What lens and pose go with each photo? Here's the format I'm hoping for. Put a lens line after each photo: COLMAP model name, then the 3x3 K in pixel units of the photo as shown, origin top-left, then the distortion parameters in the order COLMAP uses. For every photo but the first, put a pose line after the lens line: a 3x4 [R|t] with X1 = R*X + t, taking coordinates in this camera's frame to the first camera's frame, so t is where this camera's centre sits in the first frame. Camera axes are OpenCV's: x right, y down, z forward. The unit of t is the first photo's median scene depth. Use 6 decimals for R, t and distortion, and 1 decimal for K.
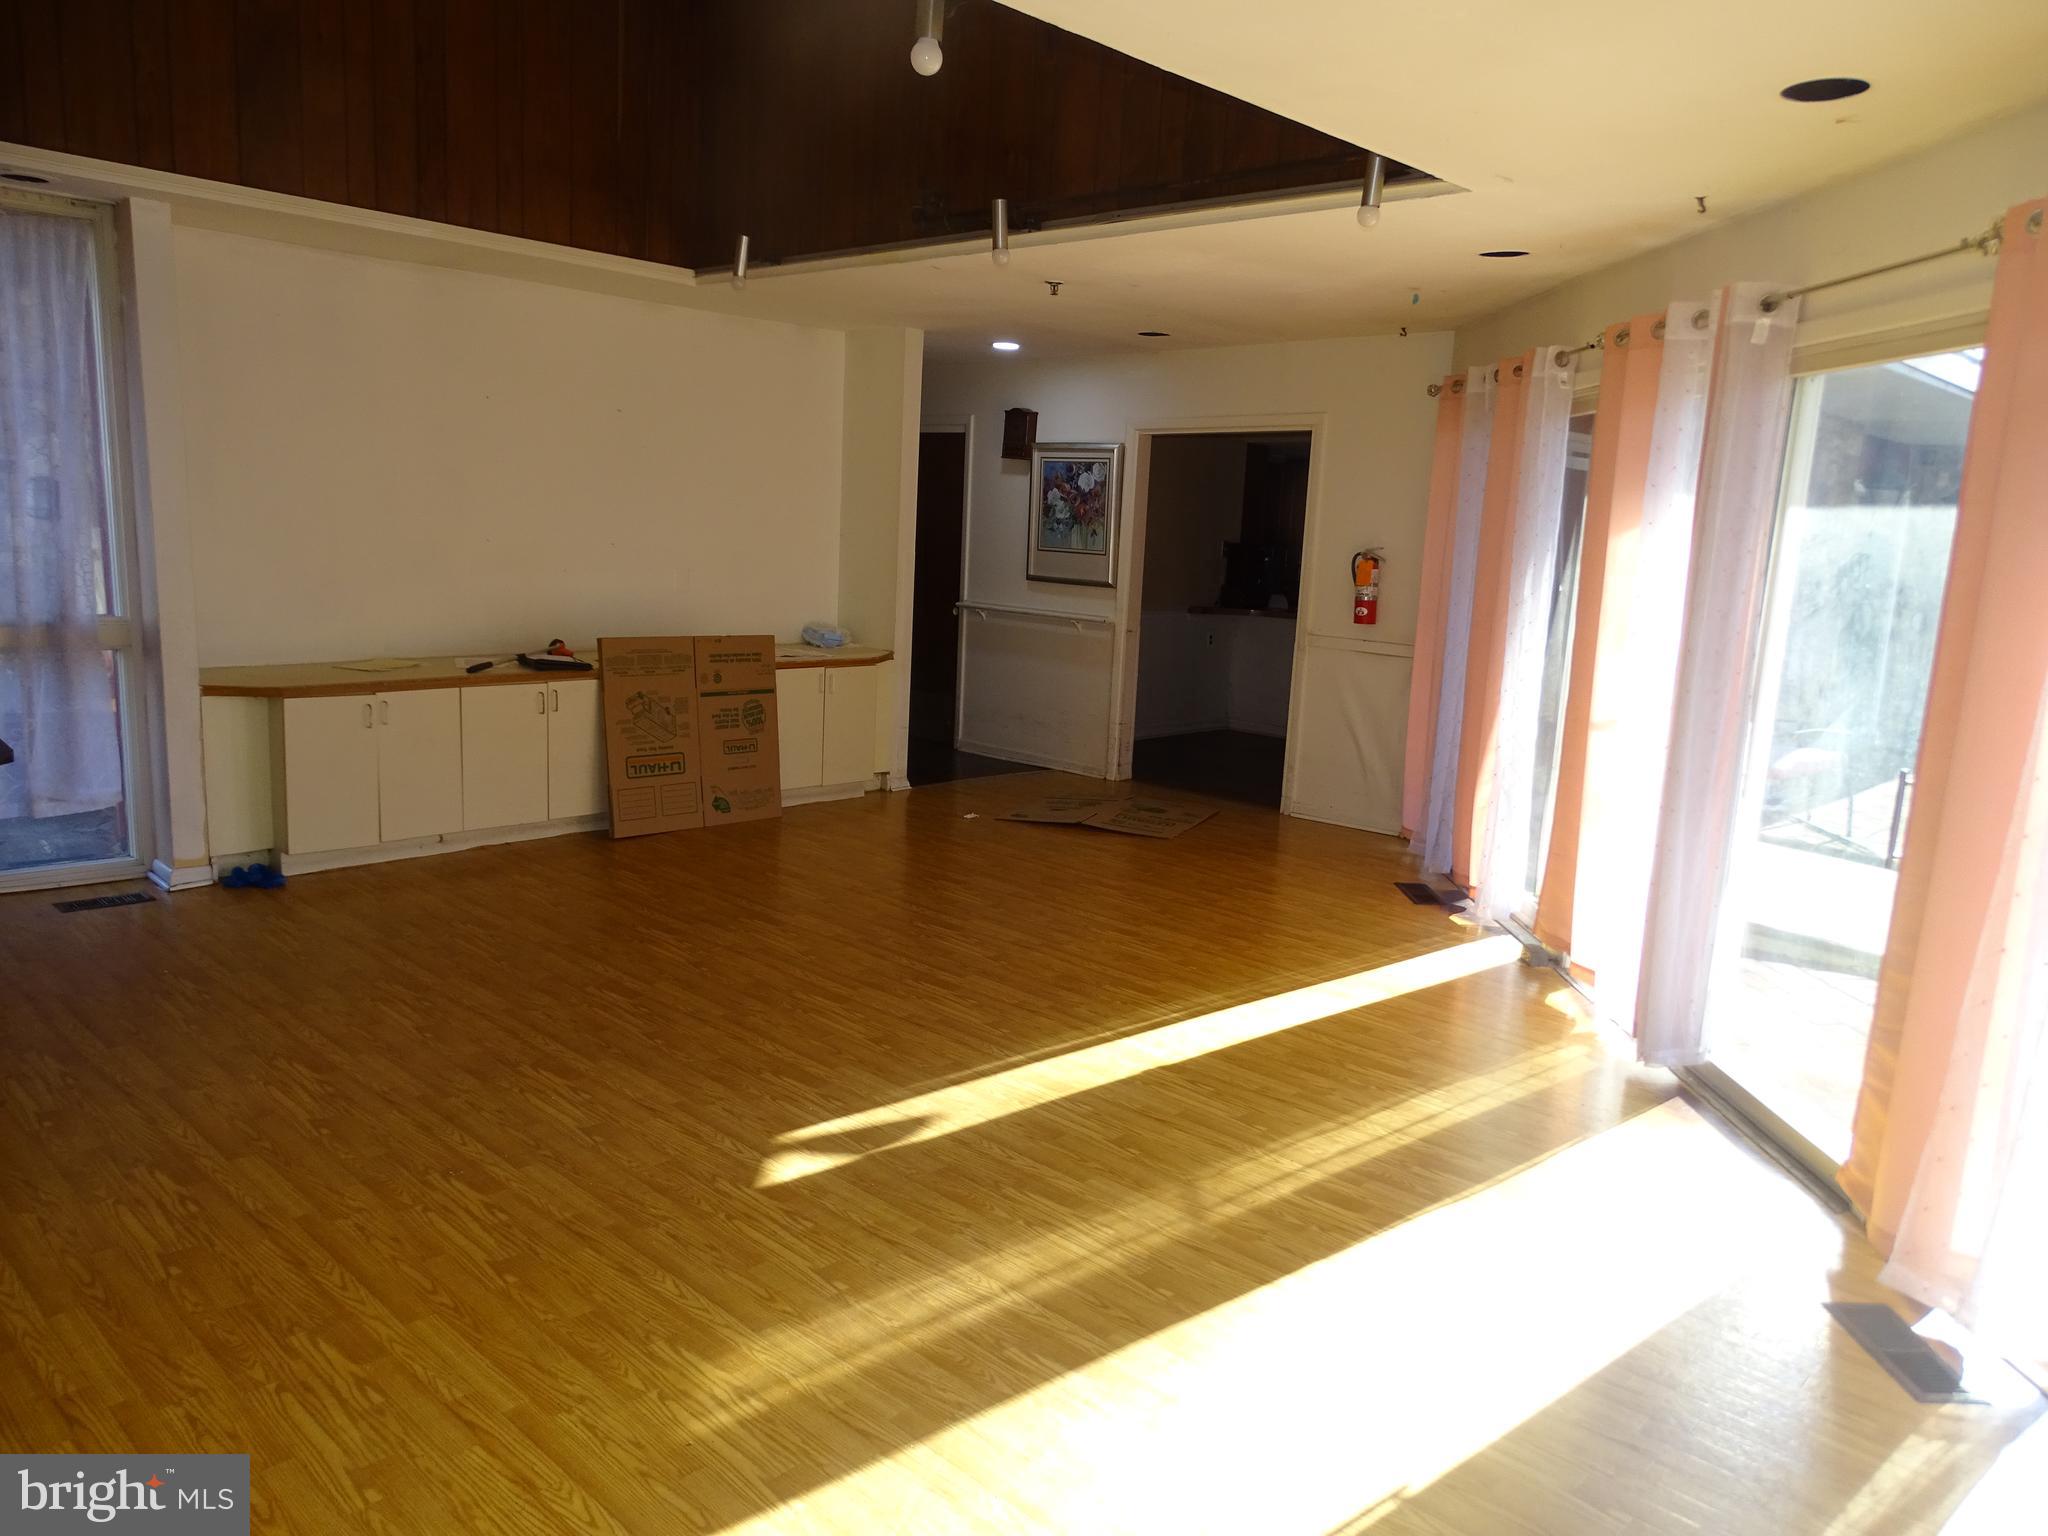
lens RADIAL K [[1451.6, 0, 1029.9], [0, 1451.6, 791.0], [0, 0, 1]] dist [-0.002146, -0.001034]
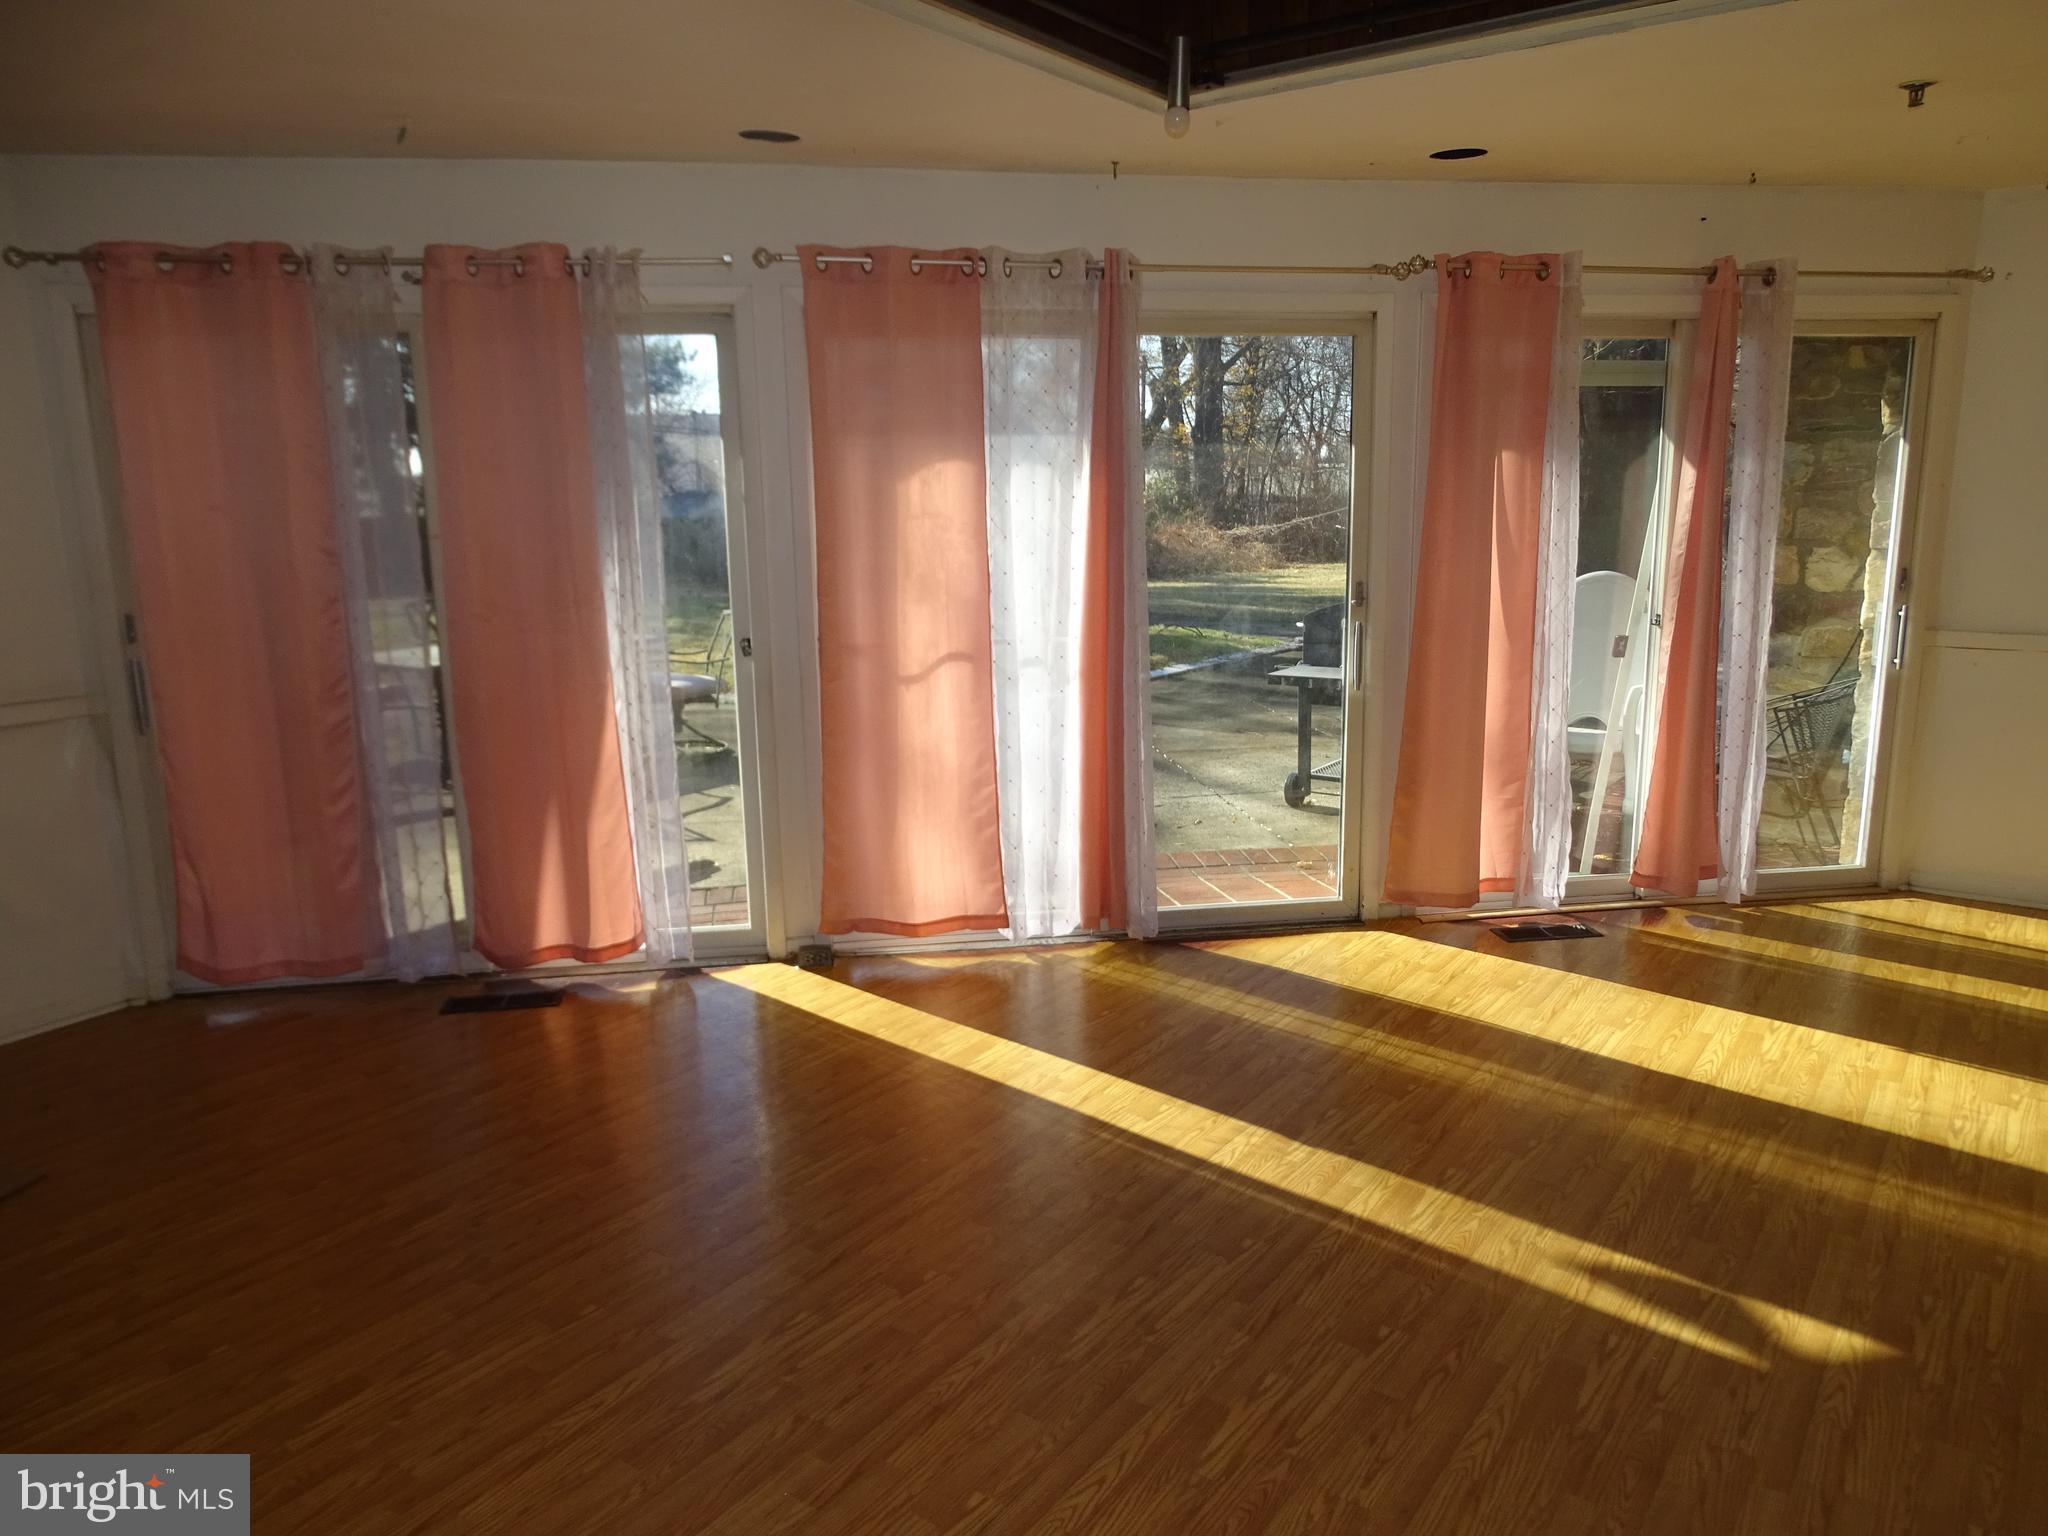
lens RADIAL K [[1451.6, 0, 1029.9], [0, 1451.6, 791.0], [0, 0, 1]] dist [-0.002146, -0.001034]
pose [[-0.141279, -0.256449, 0.956177, -0.682768], [0.196033, 0.939492, 0.280939, -0.281748], [-0.970367, 0.227133, -0.082458, 1.247940]]
